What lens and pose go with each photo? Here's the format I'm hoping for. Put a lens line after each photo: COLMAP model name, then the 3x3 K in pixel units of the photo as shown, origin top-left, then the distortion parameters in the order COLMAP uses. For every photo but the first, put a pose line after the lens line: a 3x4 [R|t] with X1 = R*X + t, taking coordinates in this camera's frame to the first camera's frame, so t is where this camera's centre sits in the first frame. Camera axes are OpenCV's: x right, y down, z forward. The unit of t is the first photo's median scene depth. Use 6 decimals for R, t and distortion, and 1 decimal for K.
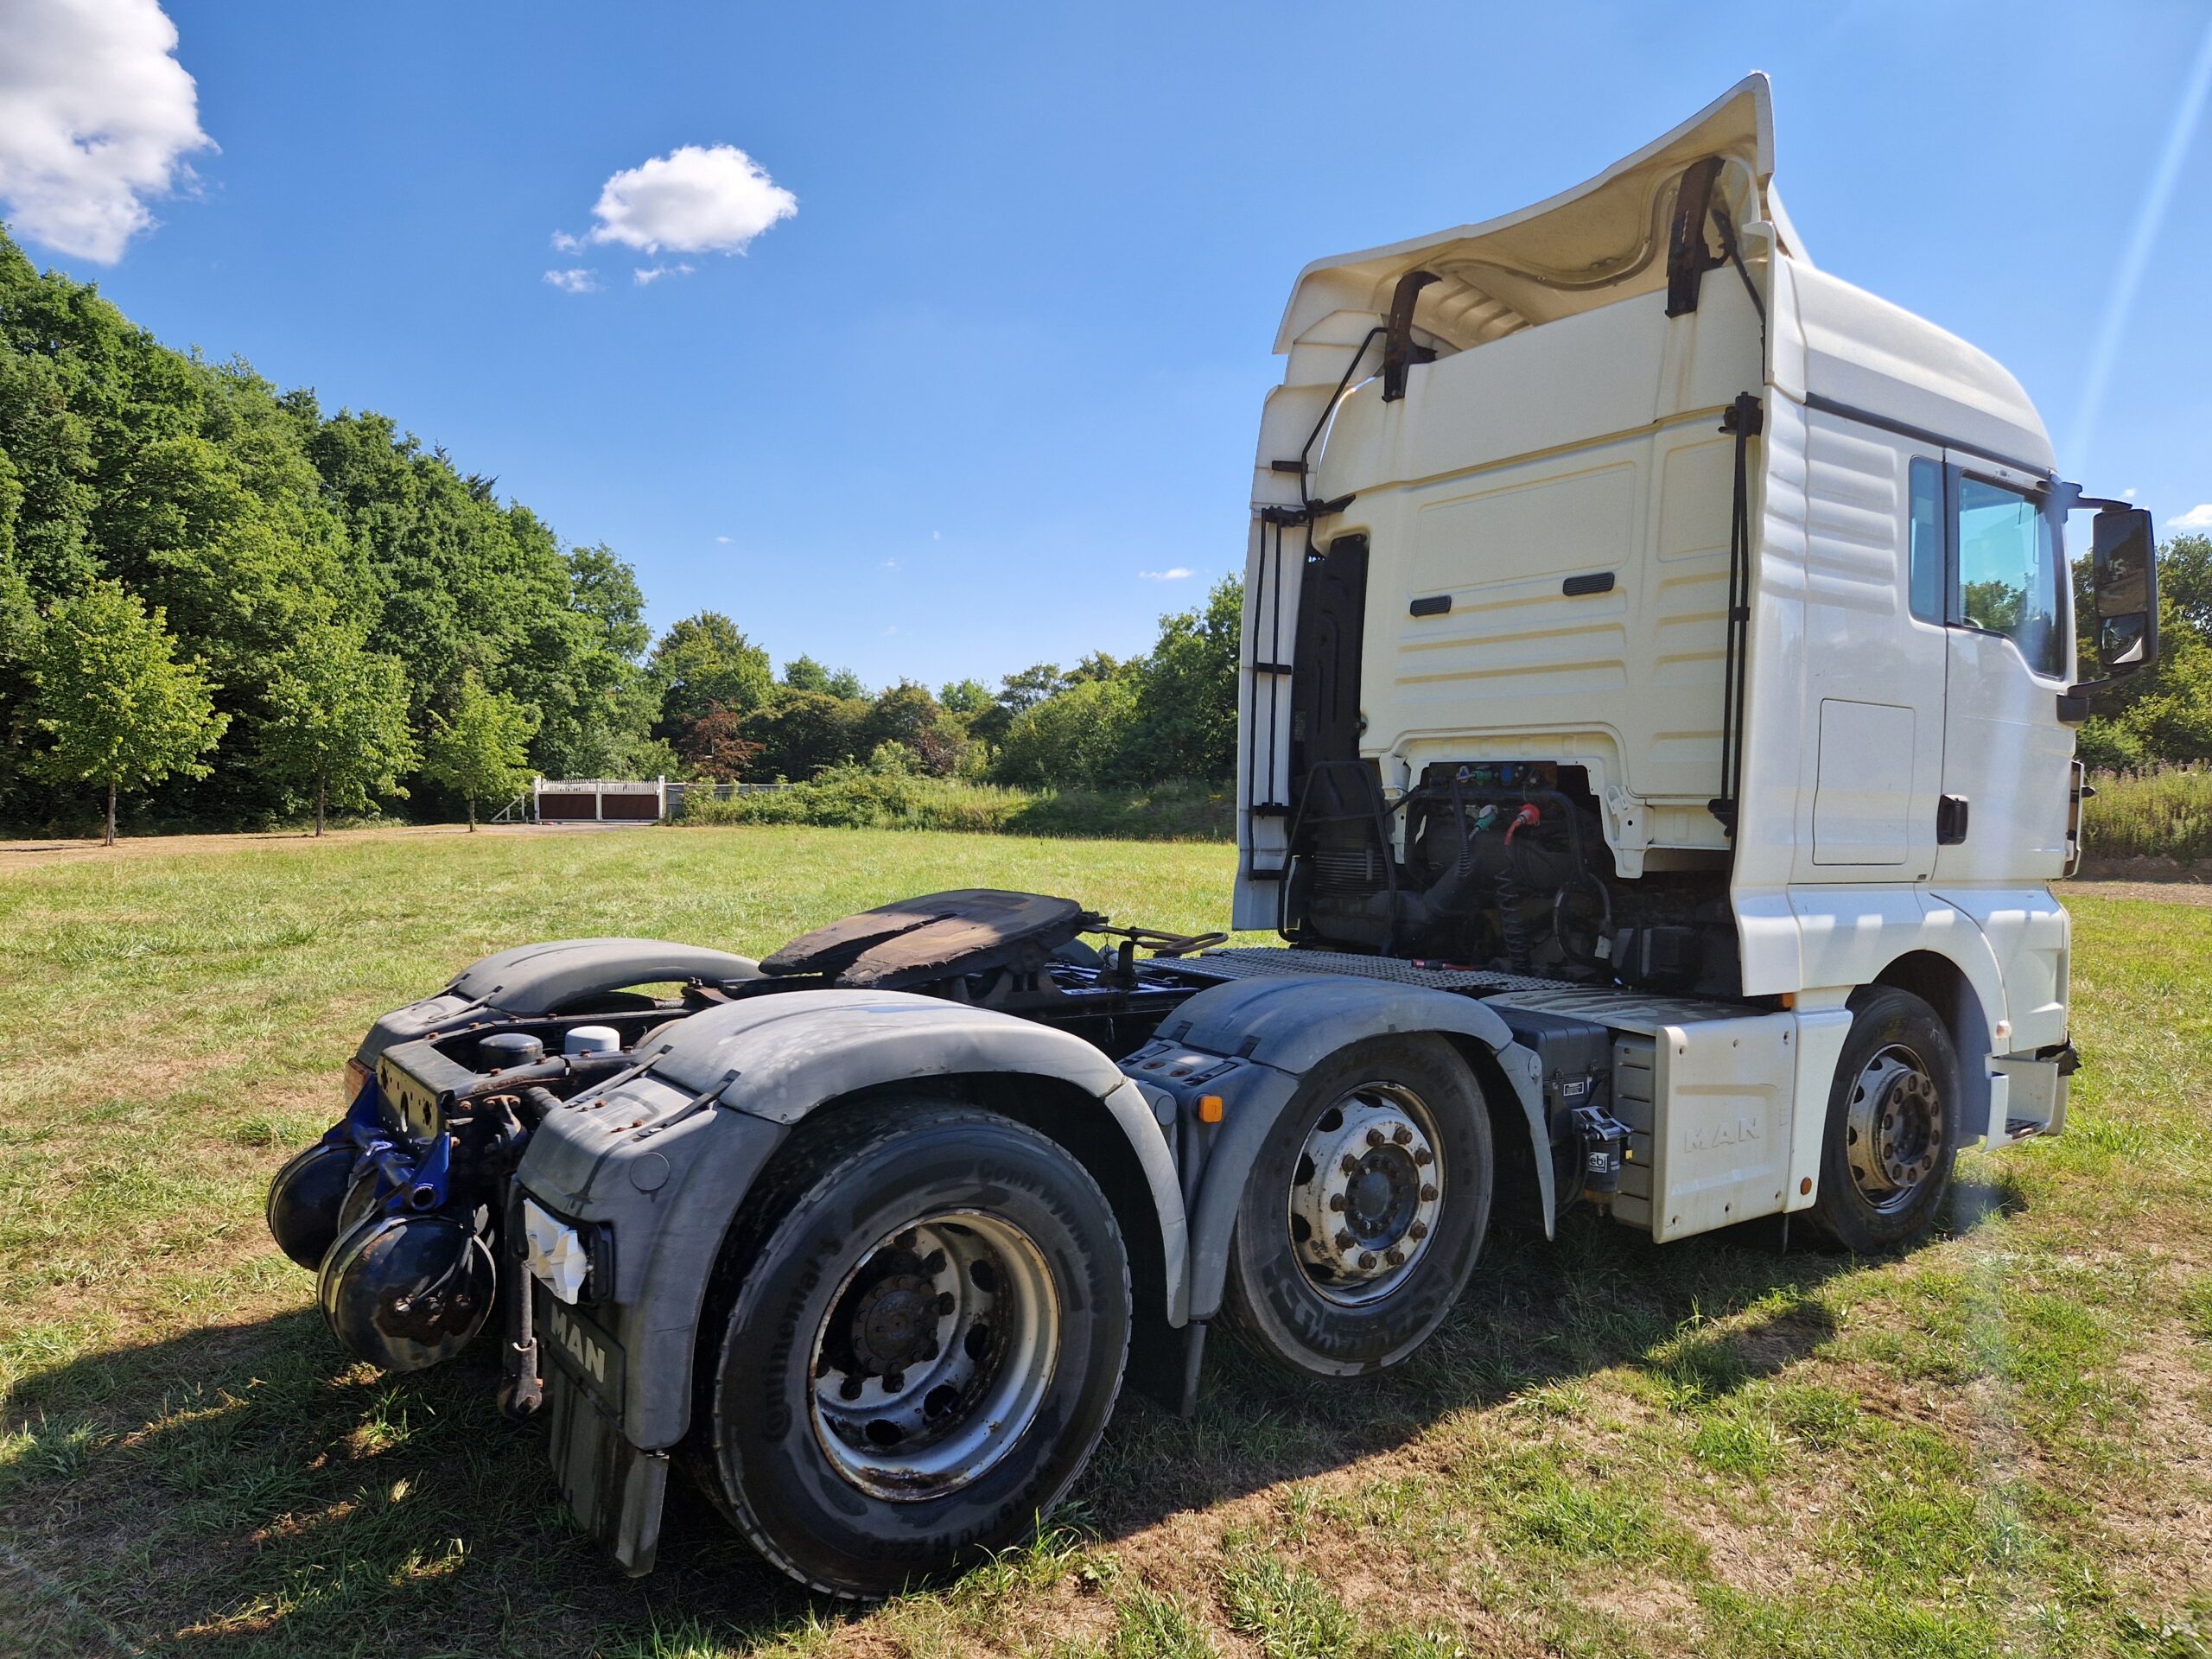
lens RADIAL K [[1471.7, 0, 1105.4], [0, 1471.7, 852.9], [0, 0, 1]] dist [0.071211, -0.060507]
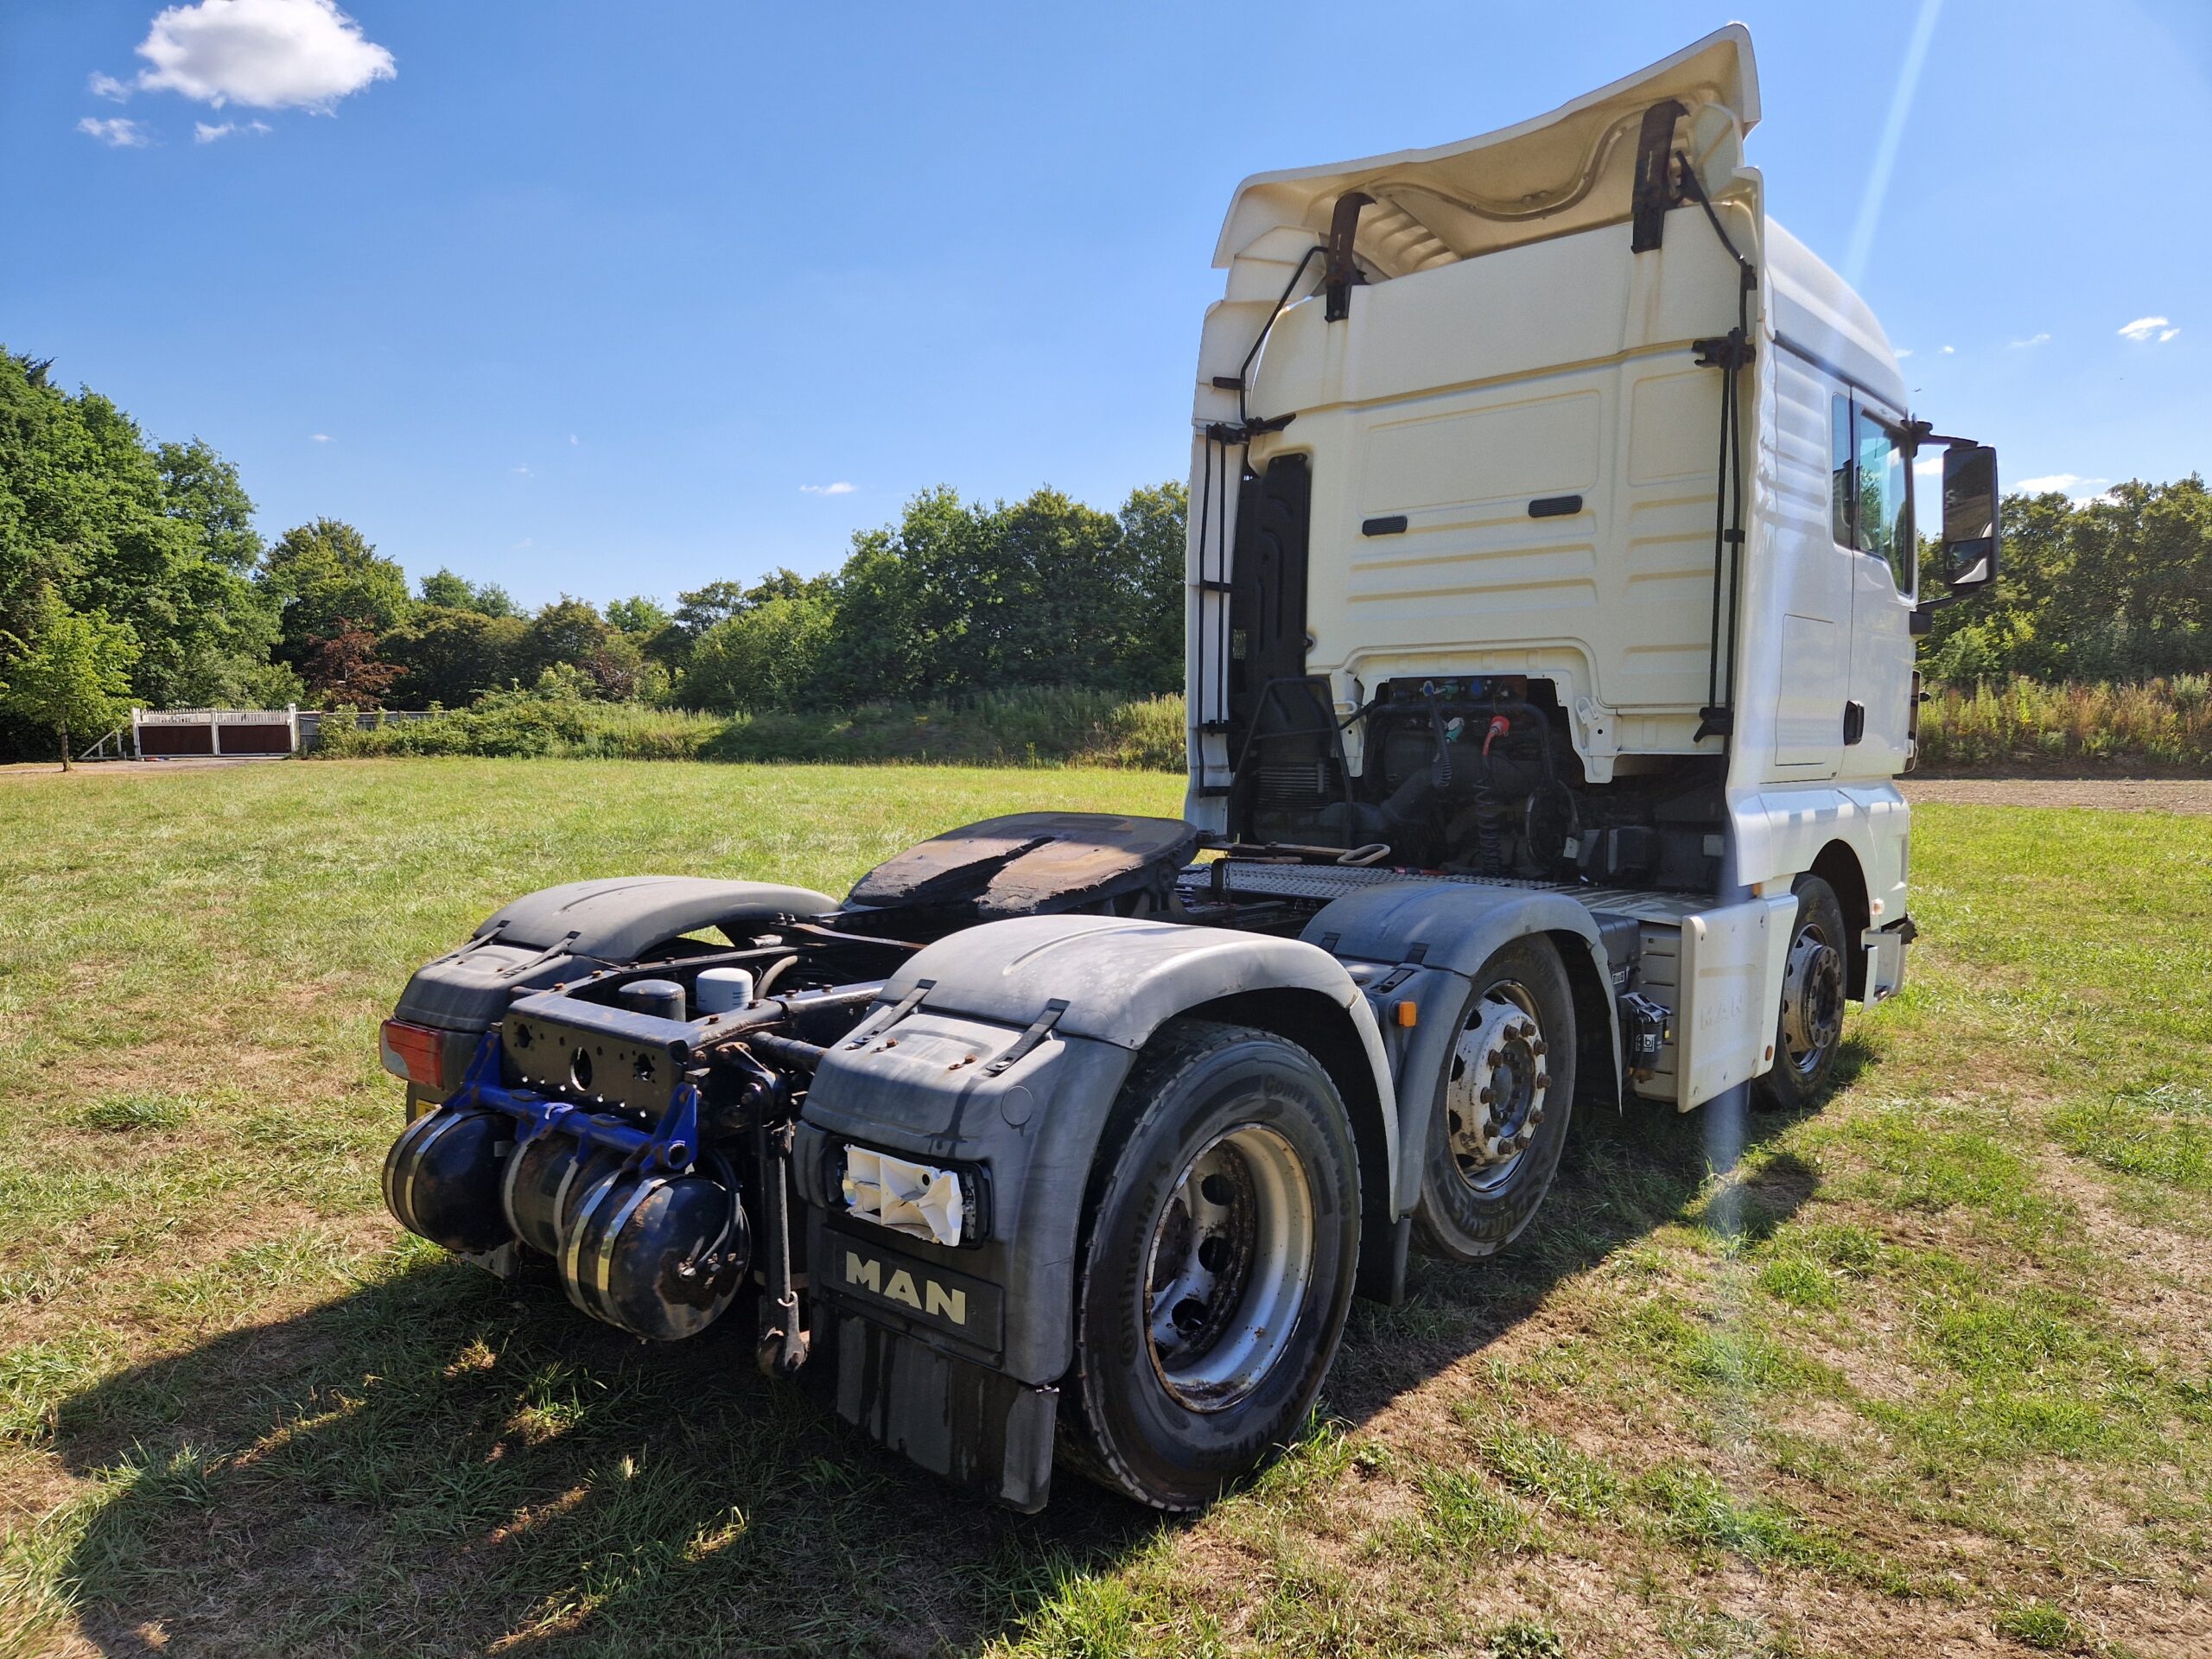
lens RADIAL K [[1471.7, 0, 1115.2], [0, 1471.7, 853.7], [0, 0, 1]] dist [0.071211, -0.060507]
pose [[0.973829, -0.037263, 0.224205, -0.195714], [0.025154, 0.998079, 0.056626, -0.001323], [-0.225884, -0.049504, 0.972896, 0.023549]]
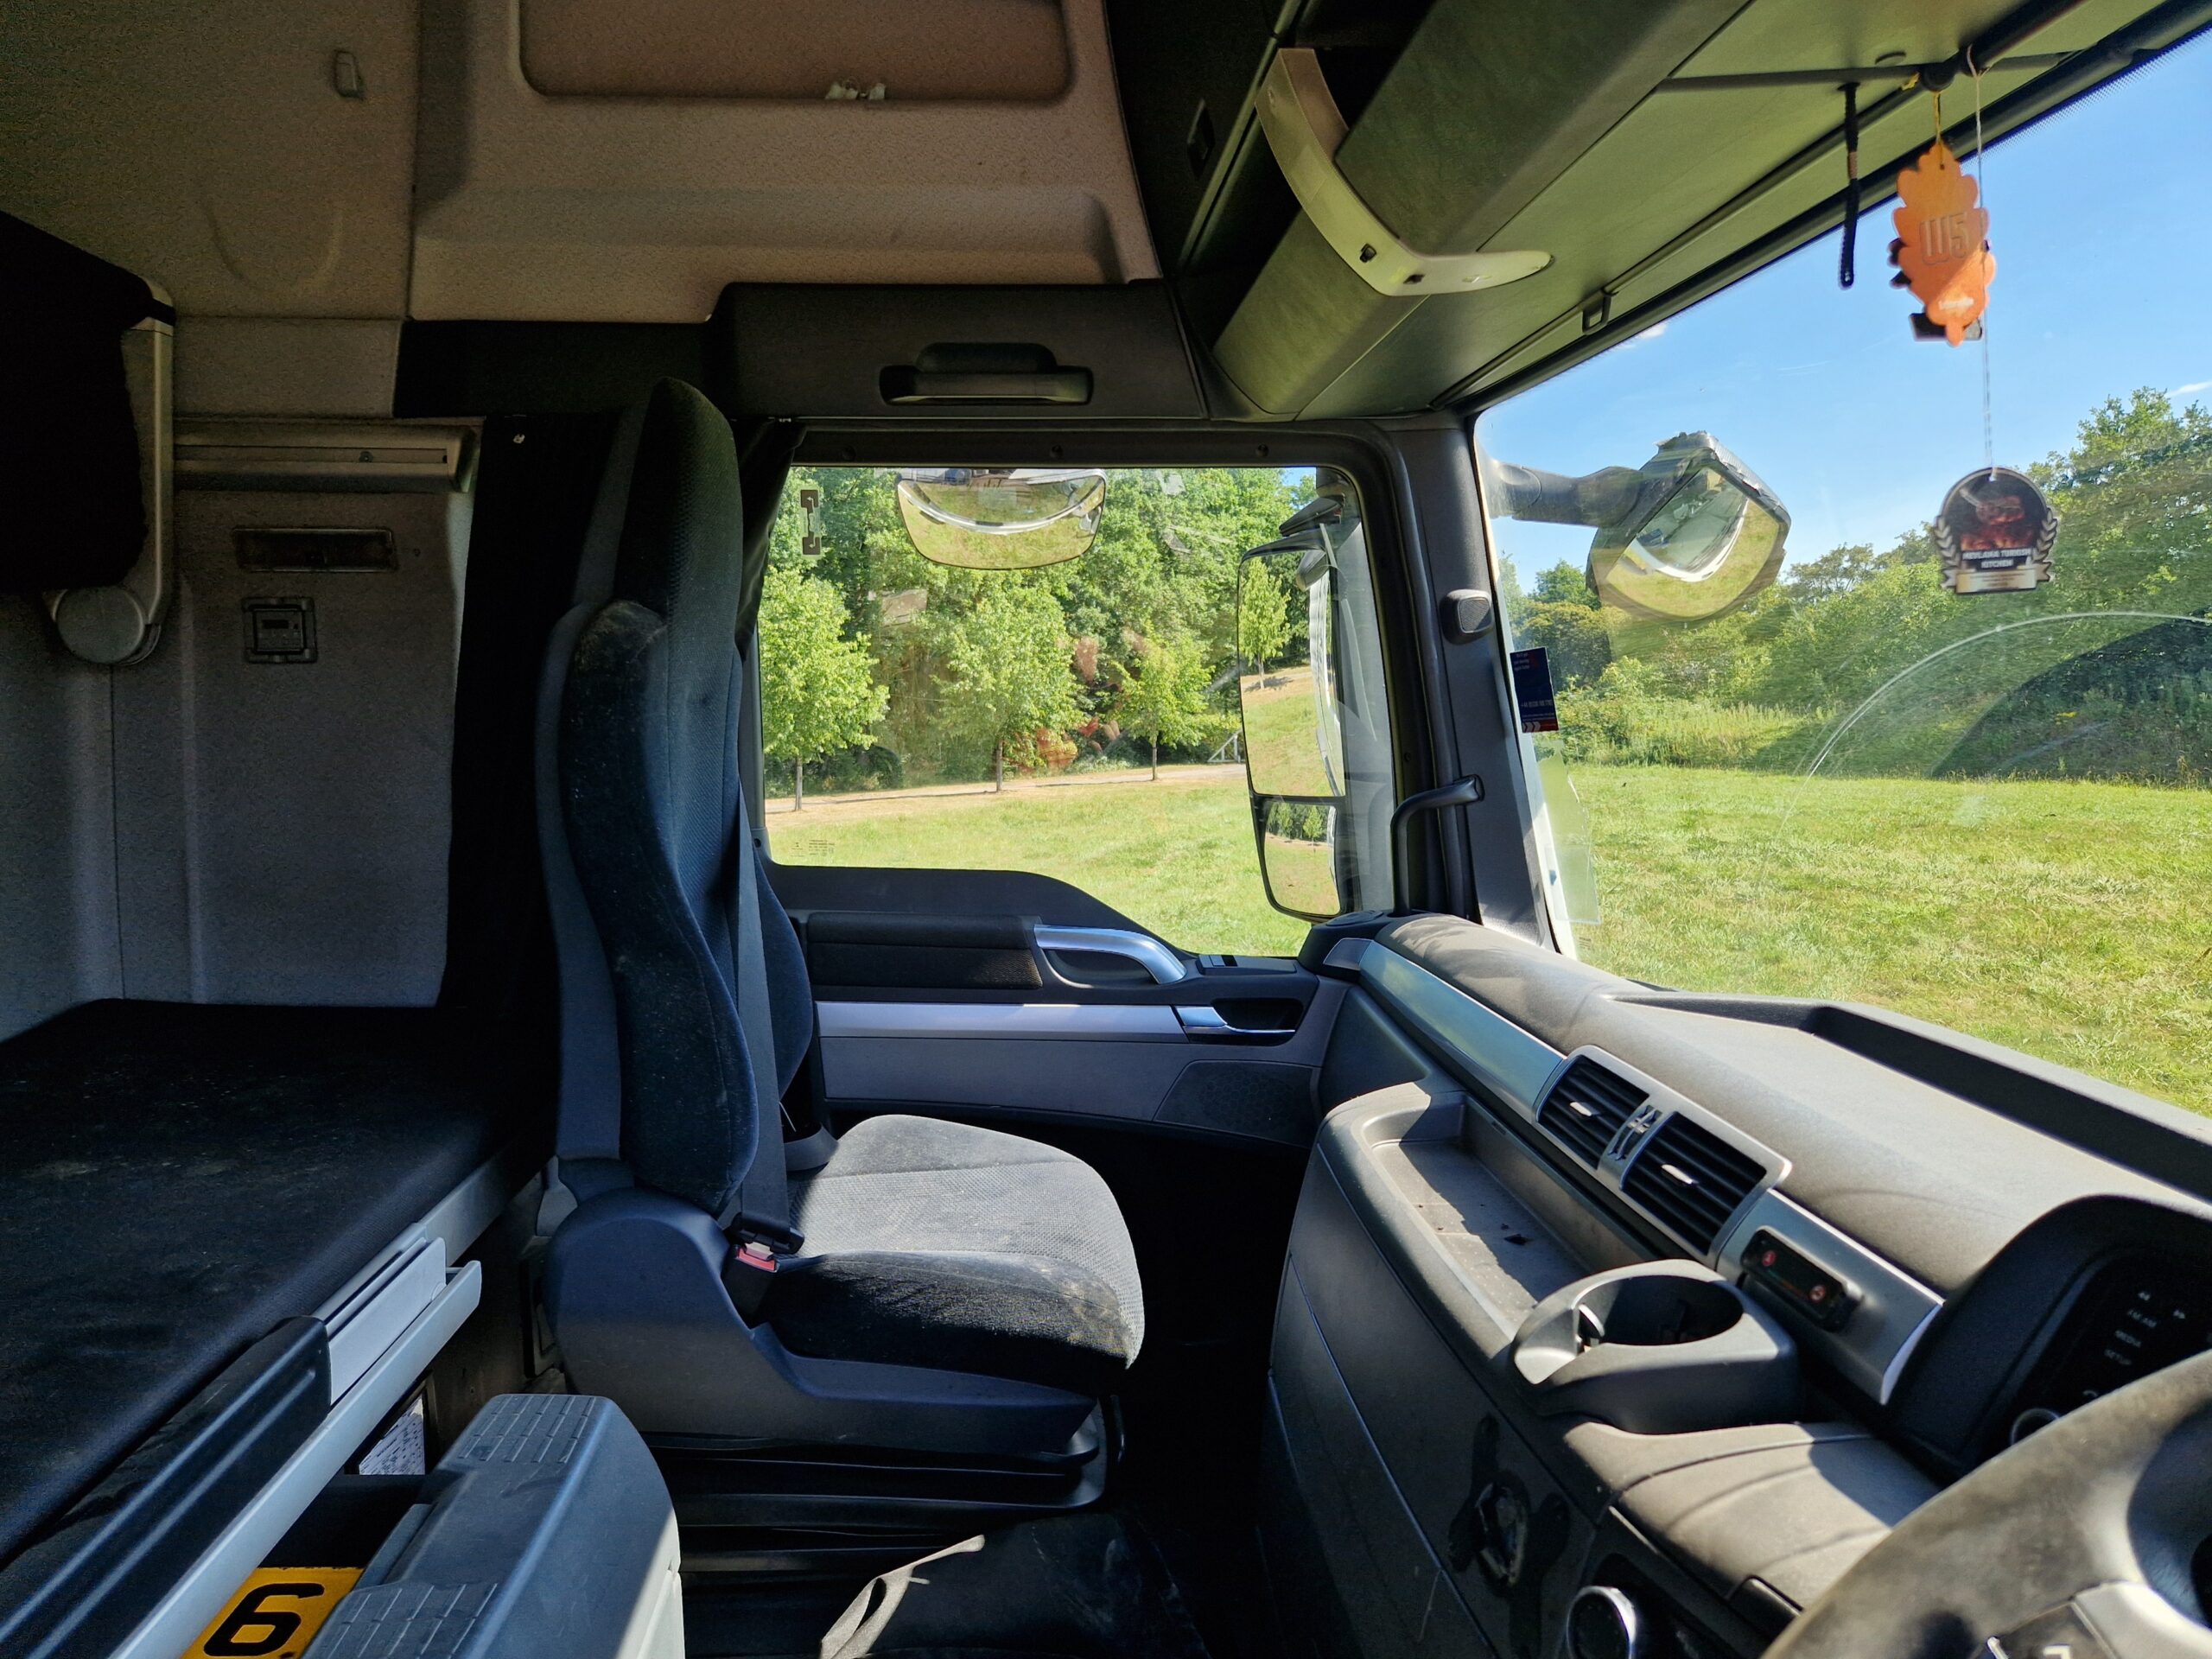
lens RADIAL K [[1471.7, 0, 1086.5], [0, 1471.7, 849.2], [0, 0, 1]] dist [0.071211, -0.060507]
pose [[0.846980, 0.016449, -0.531370, 0.504530], [0.015230, 0.998360, 0.055182, -0.169457], [0.531406, -0.054831, 0.845341, 0.943335]]
